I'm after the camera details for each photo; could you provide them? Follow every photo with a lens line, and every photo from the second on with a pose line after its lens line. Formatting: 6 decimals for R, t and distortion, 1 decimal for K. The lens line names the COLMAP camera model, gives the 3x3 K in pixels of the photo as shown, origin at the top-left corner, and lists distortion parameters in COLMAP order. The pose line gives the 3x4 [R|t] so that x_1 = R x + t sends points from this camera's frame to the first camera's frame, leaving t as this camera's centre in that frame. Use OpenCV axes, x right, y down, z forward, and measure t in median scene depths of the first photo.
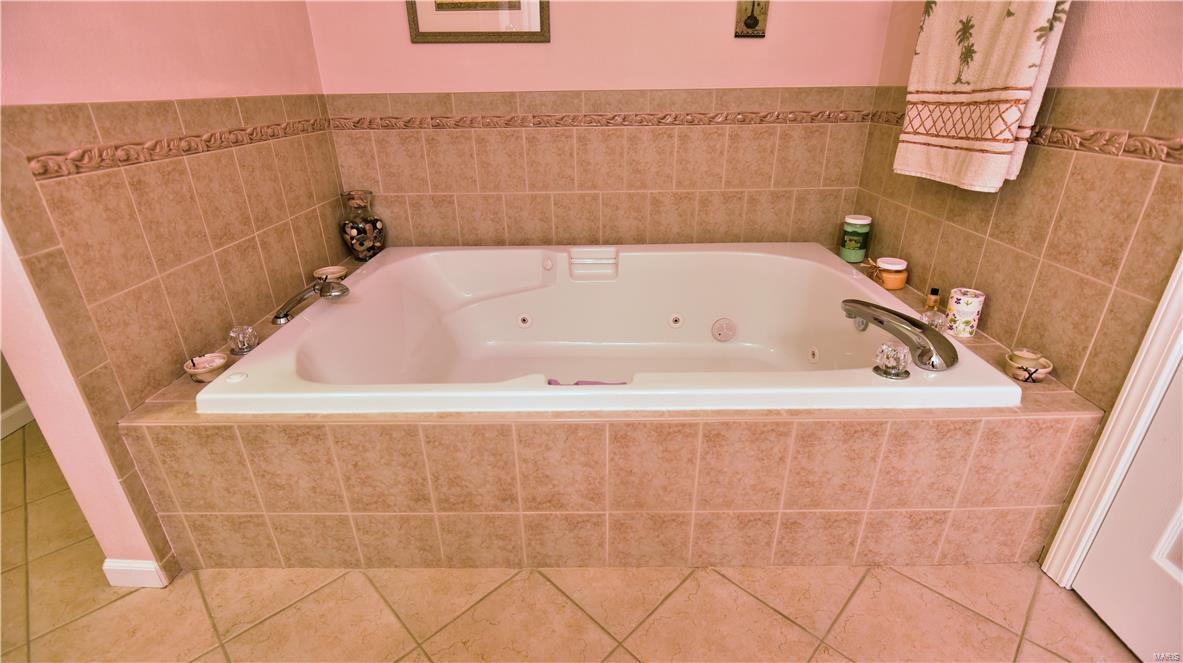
lens RADIAL K [[539.9, 0, 591.5], [0, 539.9, 331.5], [0, 0, 1]] dist [-0.021940, -0.000694]
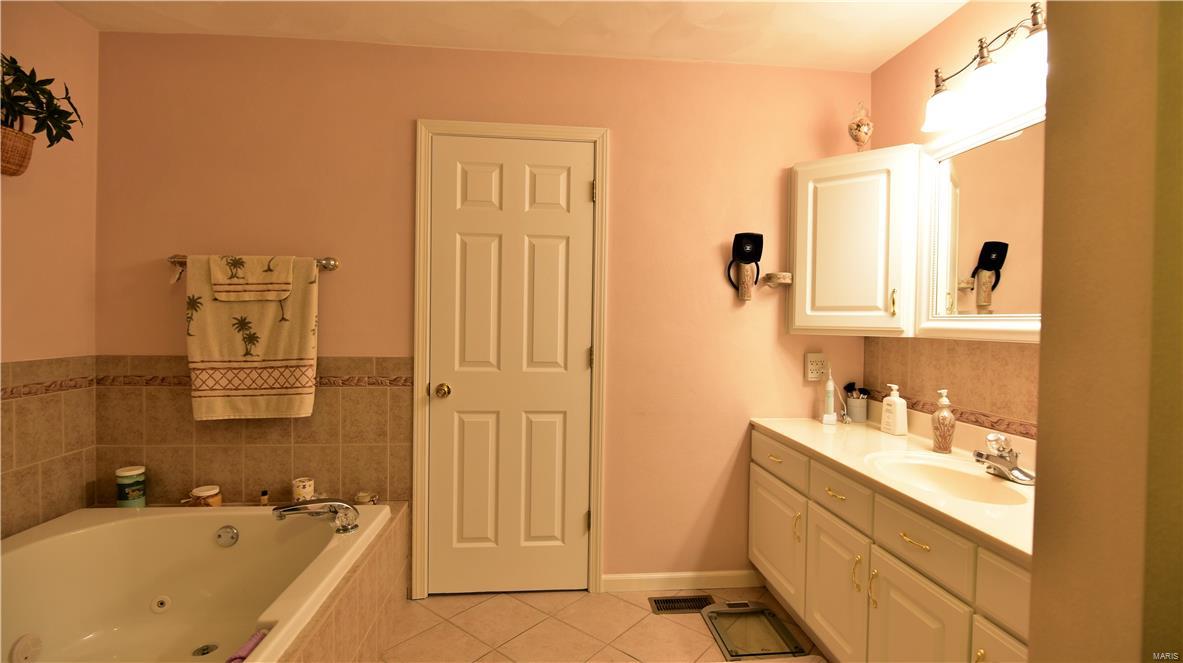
lens RADIAL K [[537.2, 0, 595.5], [0, 537.2, 327.4], [0, 0, 1]] dist [-0.013793, -0.000353]
pose [[-0.106247, 0.004590, 0.994329, -0.866743], [0.400967, 0.915278, 0.038620, -0.186754], [-0.909911, 0.402796, -0.099086, 0.198141]]
